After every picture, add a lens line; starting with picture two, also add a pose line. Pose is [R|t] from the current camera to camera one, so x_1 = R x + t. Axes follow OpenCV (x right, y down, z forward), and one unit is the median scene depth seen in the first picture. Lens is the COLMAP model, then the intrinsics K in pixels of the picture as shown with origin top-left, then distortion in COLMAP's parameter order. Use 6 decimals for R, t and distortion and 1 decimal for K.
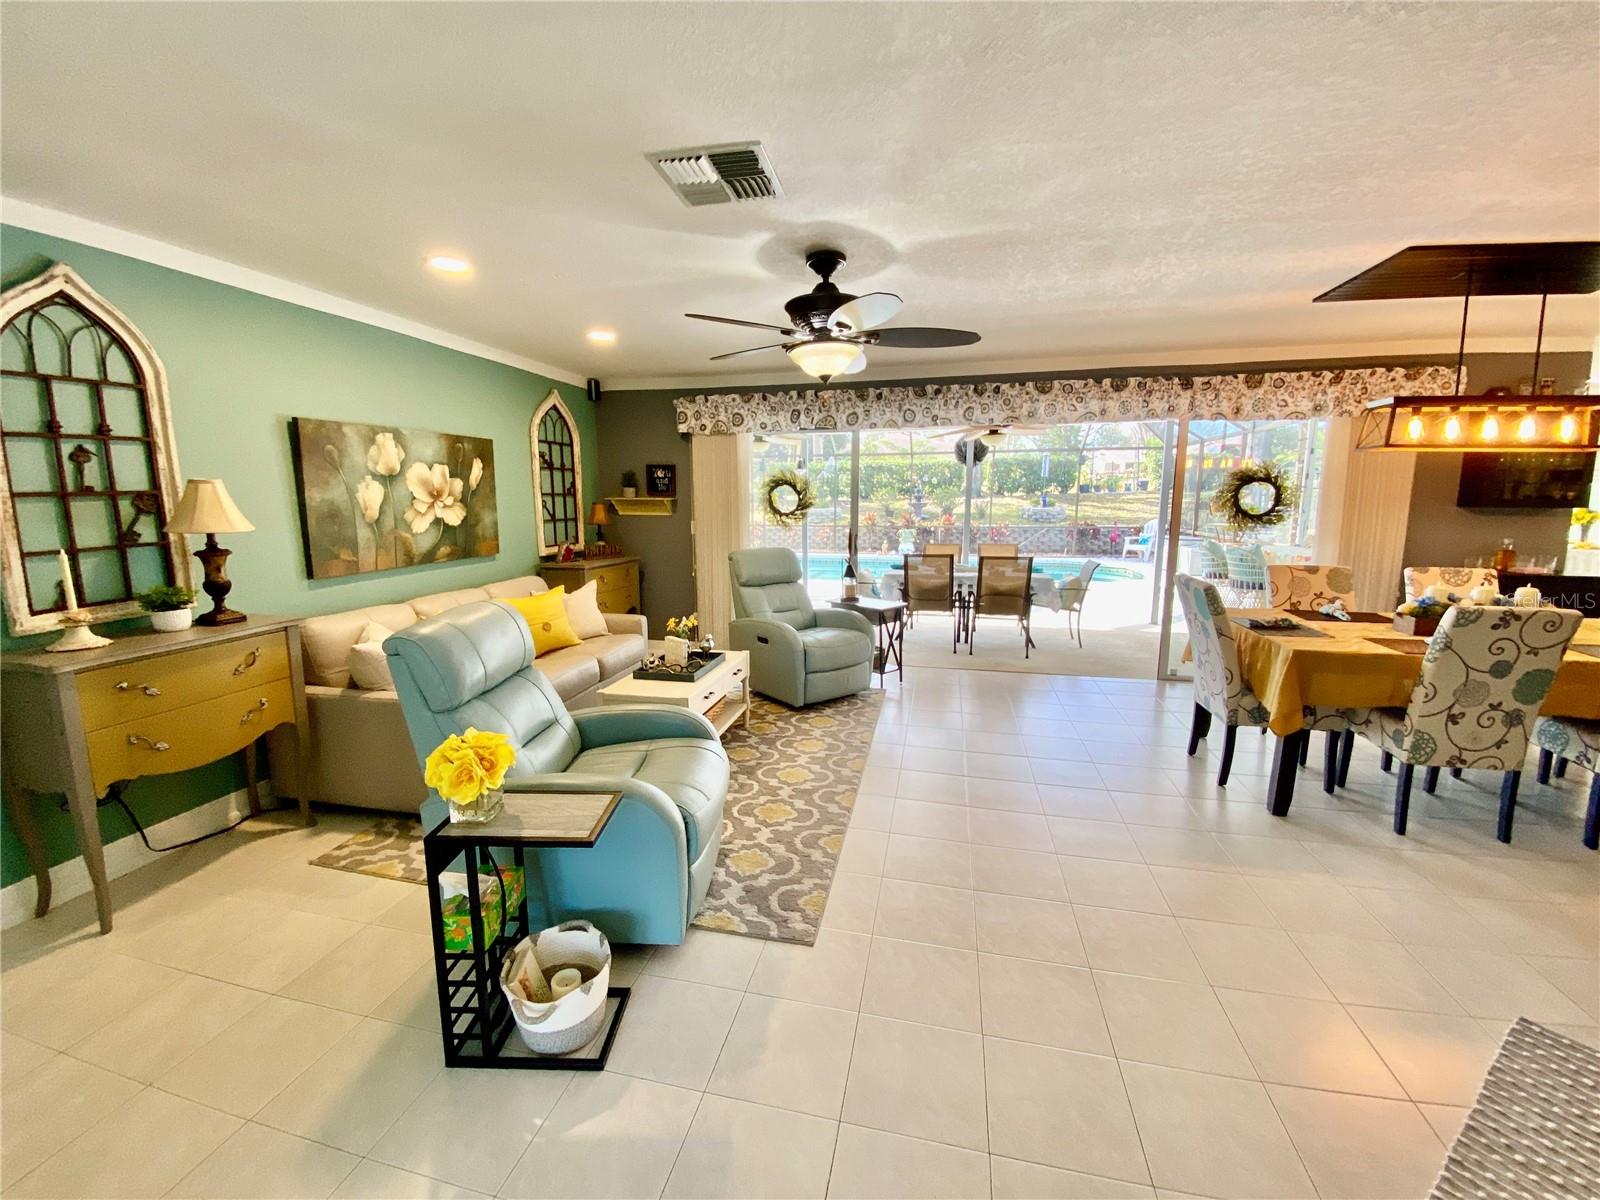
lens RADIAL K [[645.8, 0, 796.5], [0, 645.8, 601.3], [0, 0, 1]] dist [0.032728, -0.026838]
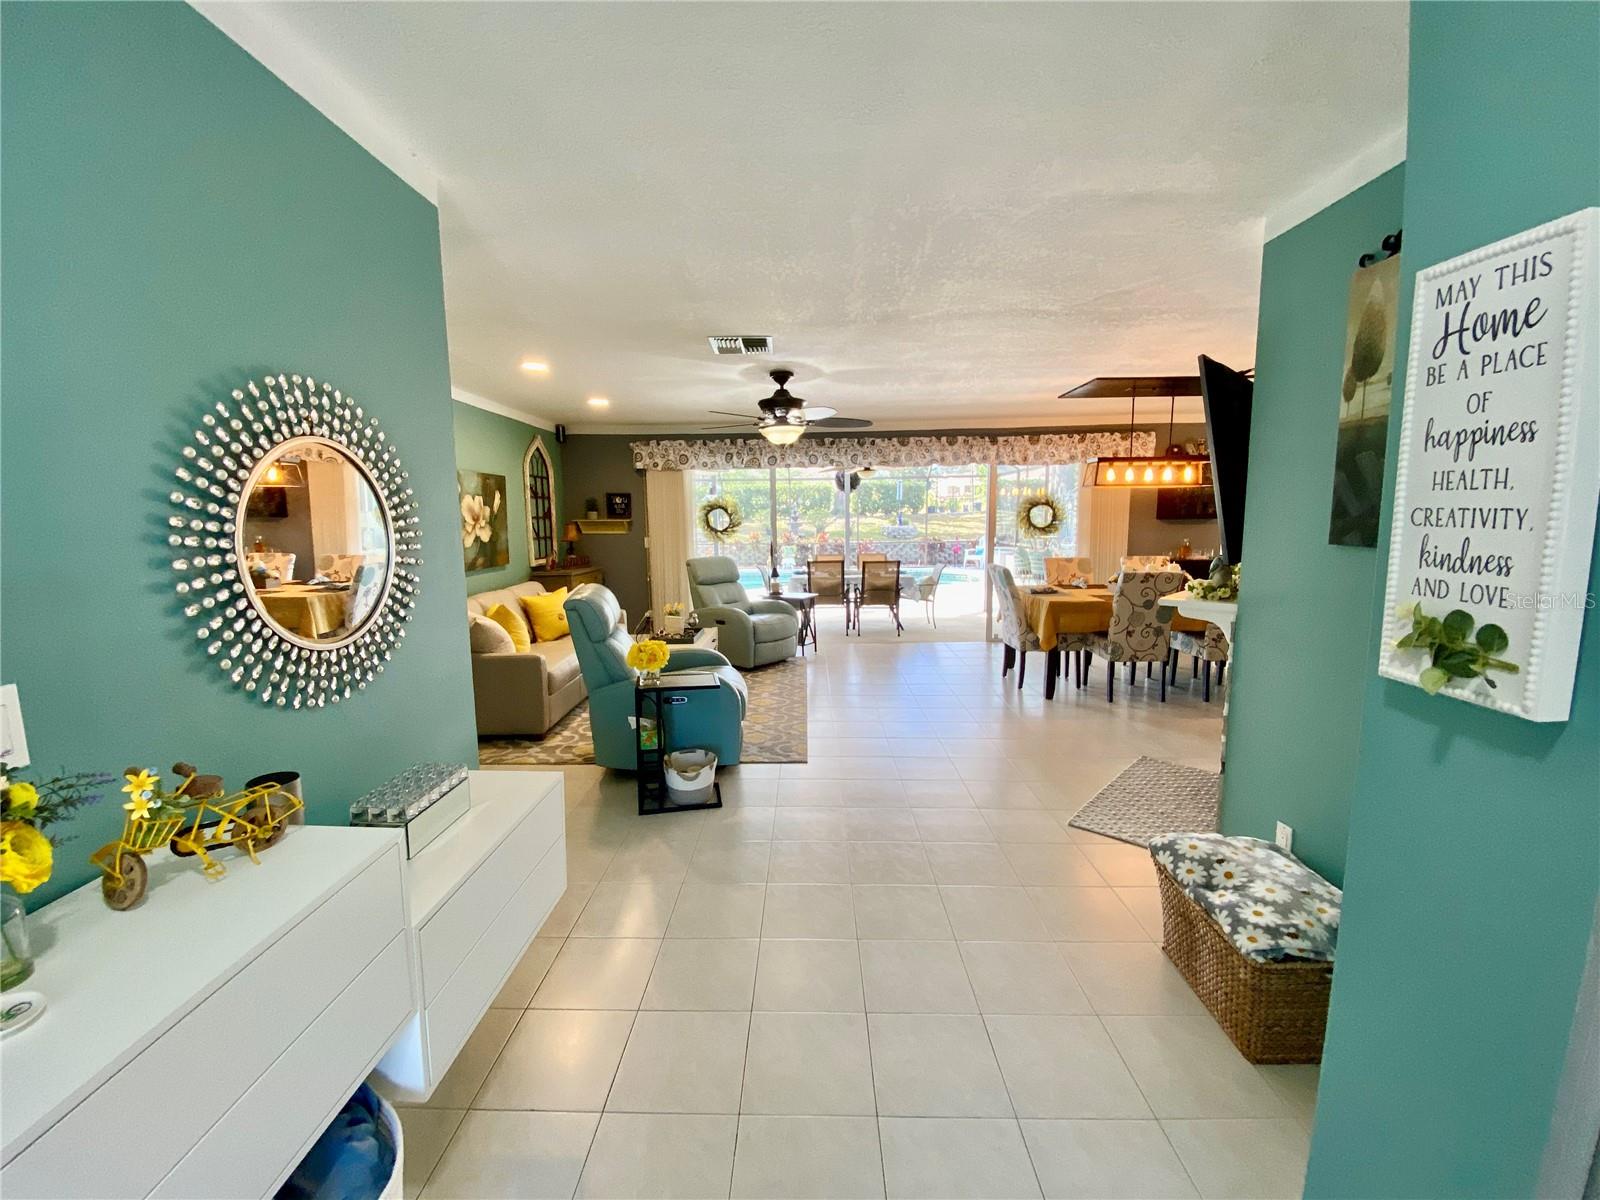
lens RADIAL K [[635.1, 0, 798.6], [0, 635.1, 605.1], [0, 0, 1]] dist [0.070083, -0.020716]
pose [[0.978199, -0.036859, 0.204373, -0.154254], [0.041749, 0.998935, -0.019665, 0.053768], [-0.203430, 0.027768, 0.978696, -0.336714]]
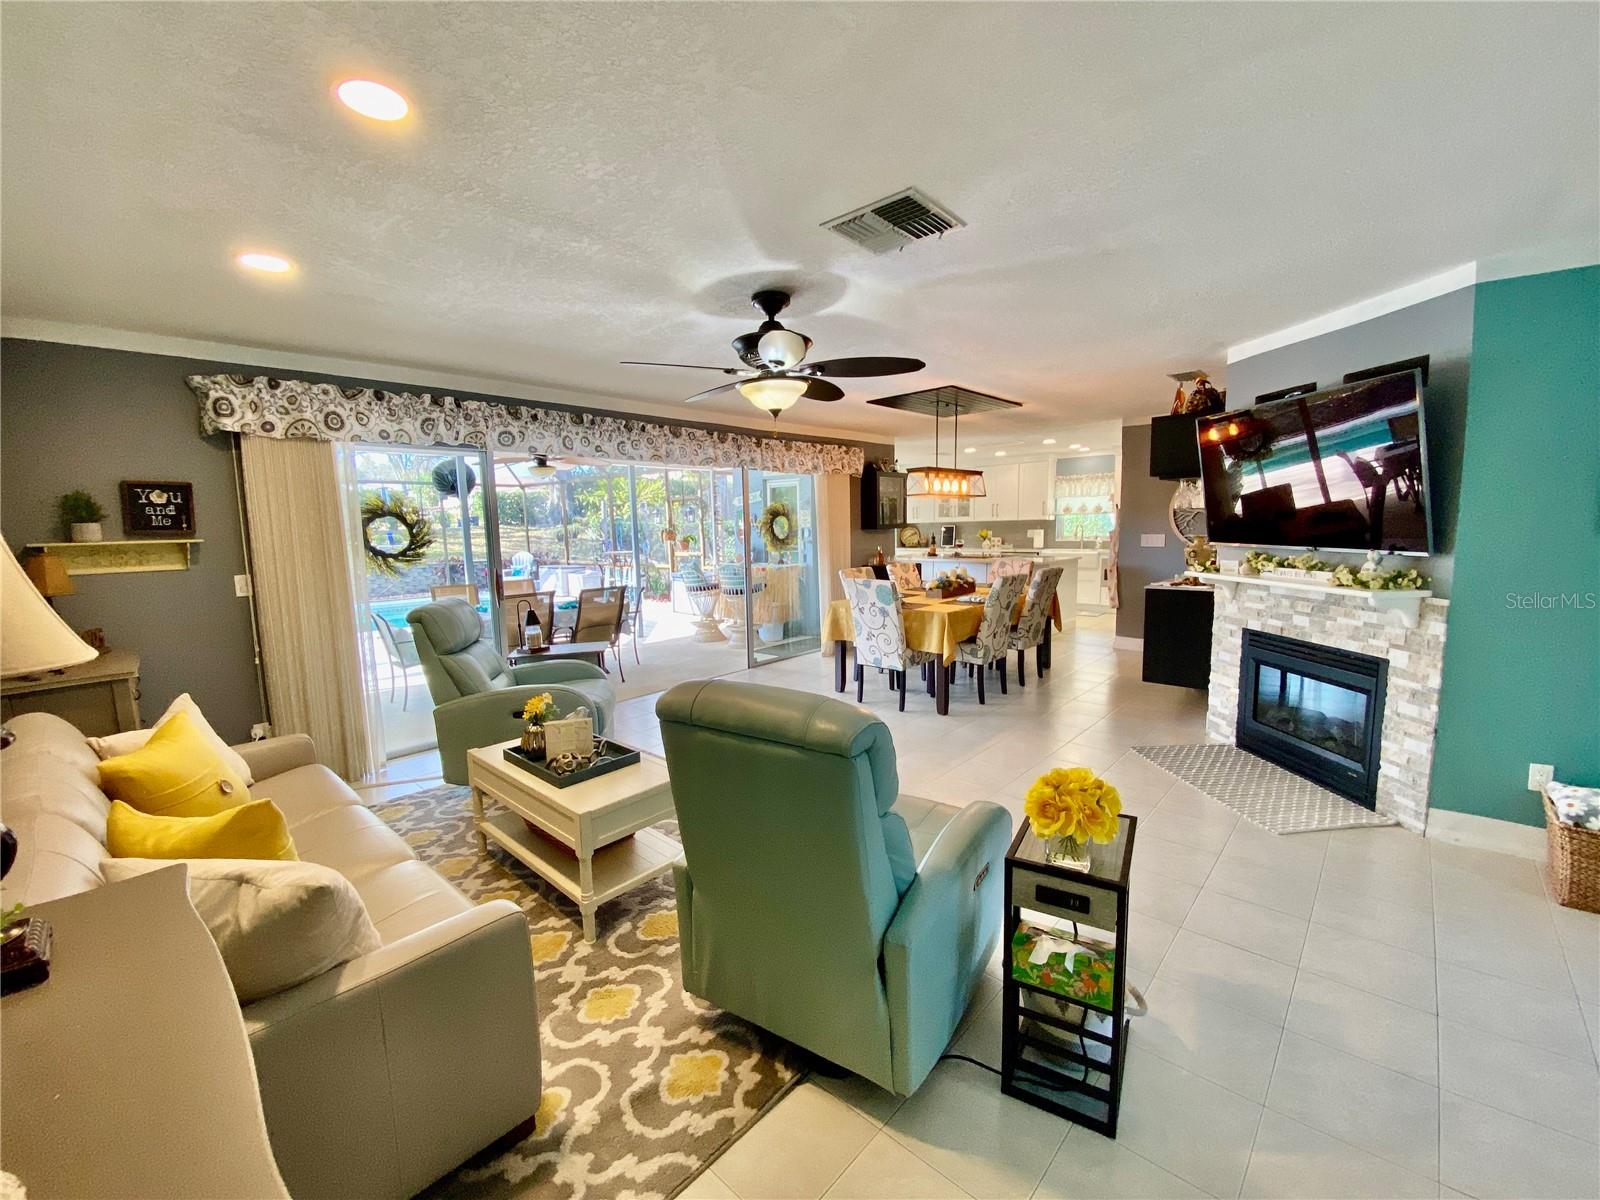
lens RADIAL K [[642.2, 0, 795.7], [0, 642.2, 598.0], [0, 0, 1]] dist [0.034167, -0.027955]
pose [[0.493809, -0.108258, 0.862805, -0.513799], [0.159145, 0.986713, 0.032721, -0.047829], [-0.854883, 0.121154, 0.504476, 0.294004]]
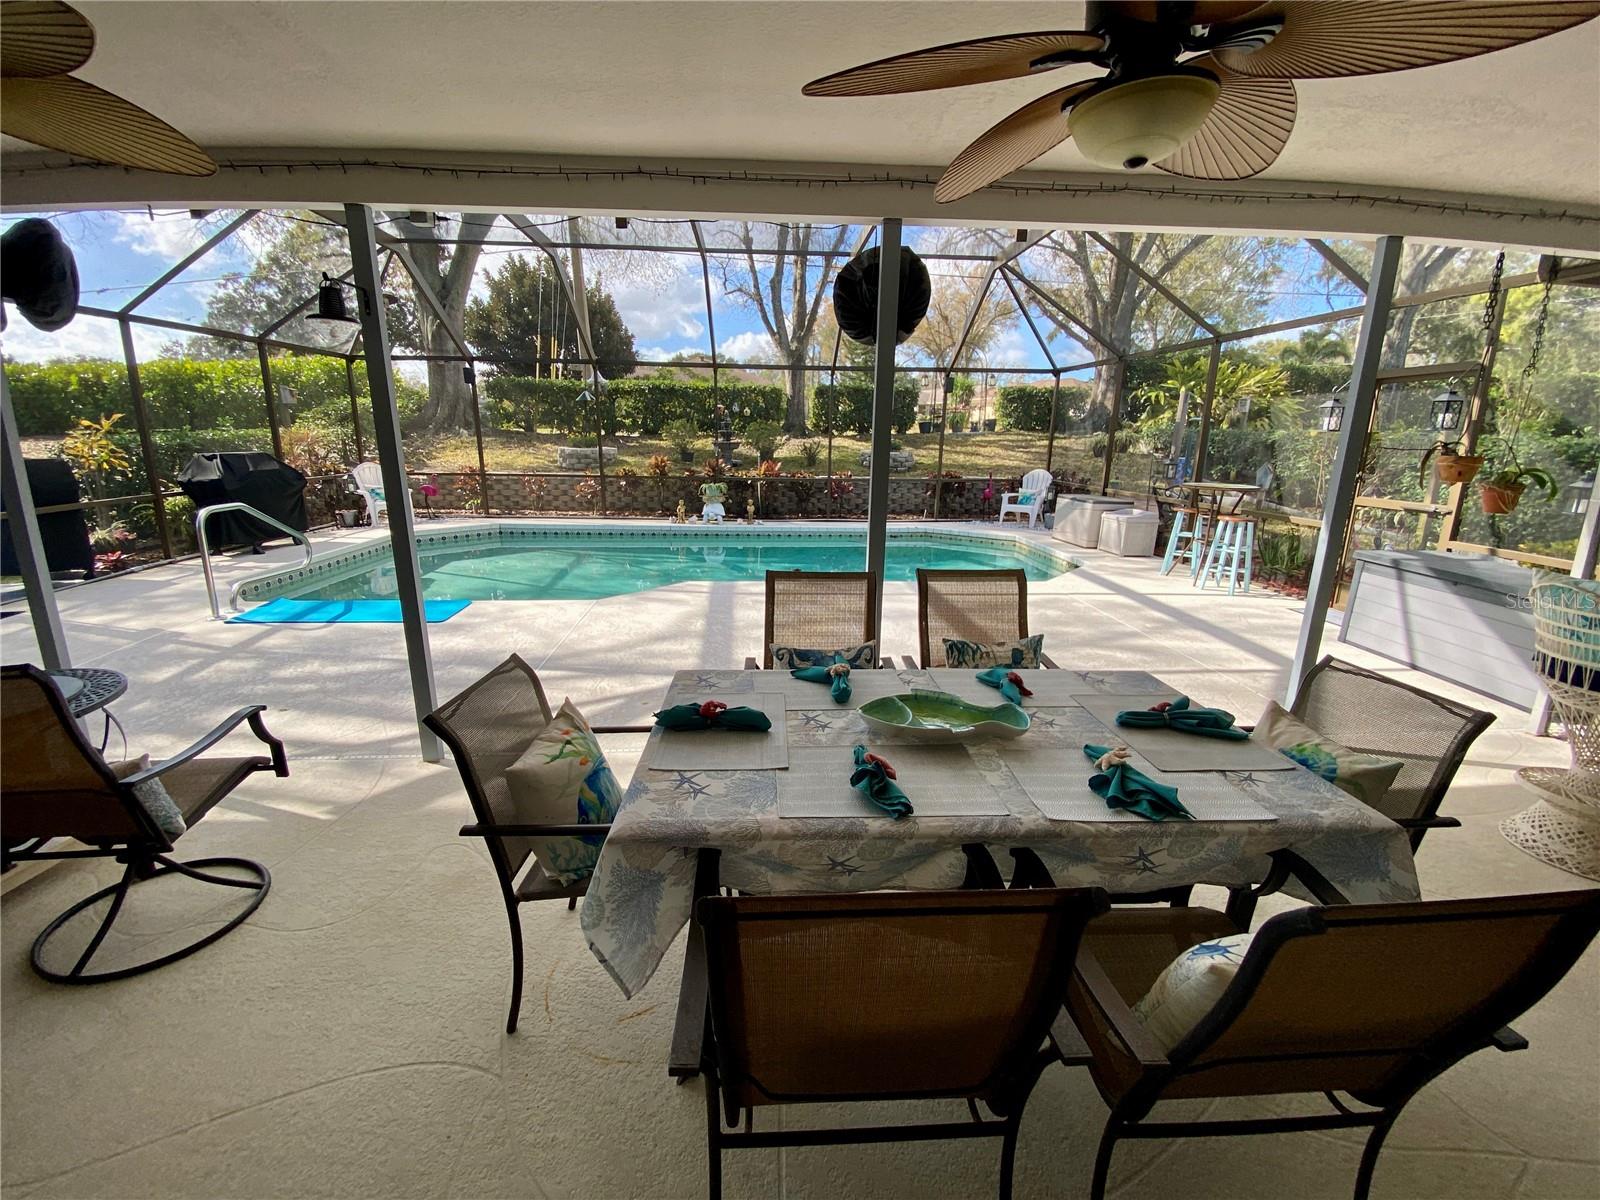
lens RADIAL K [[651.2, 0, 796.6], [0, 651.2, 598.3], [0, 0, 1]] dist [0.026685, -0.023178]
pose [[0.957055, -0.053405, 0.284945, 0.200560], [0.028824, 0.995545, 0.089775, -0.181658], [-0.288470, -0.077706, 0.954331, 1.170603]]
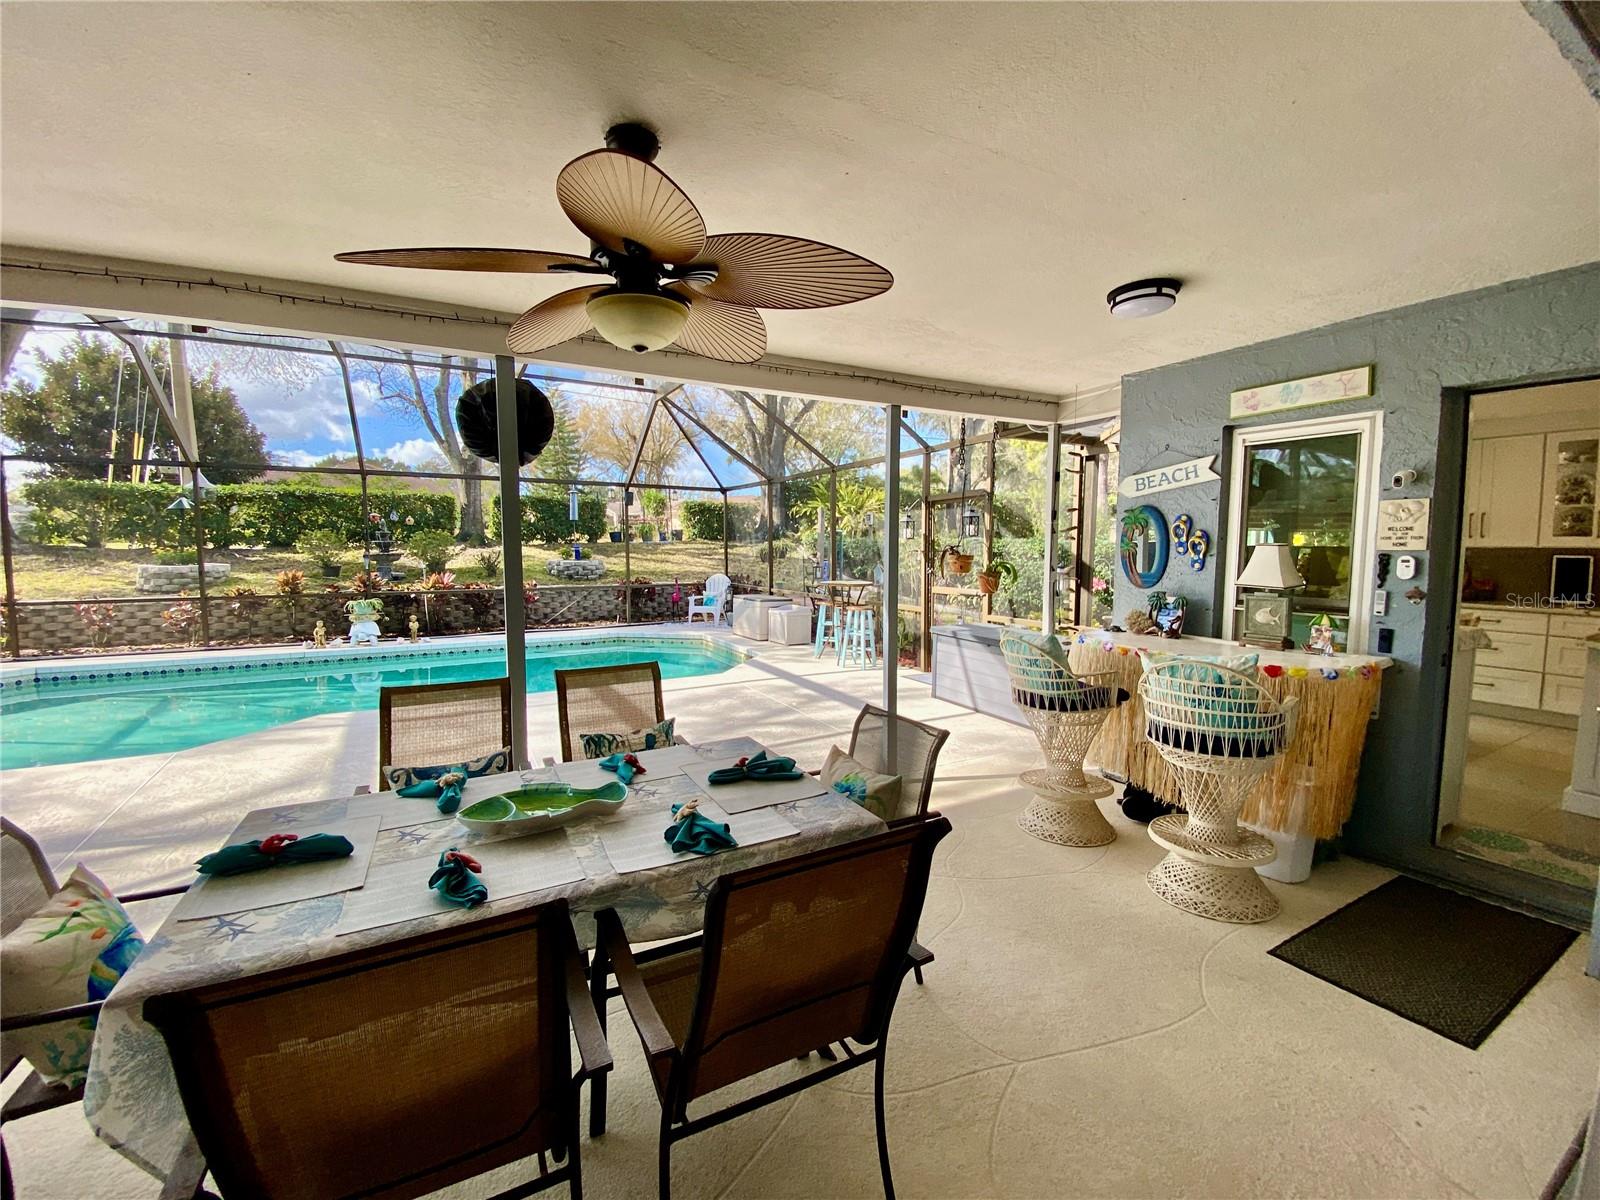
lens RADIAL K [[645.8, 0, 796.5], [0, 645.8, 601.3], [0, 0, 1]] dist [0.032728, -0.026838]
pose [[0.742768, -0.053090, 0.667440, 0.242228], [0.103878, 0.993918, -0.036543, -0.170094], [-0.661441, 0.096476, 0.743766, 1.082797]]
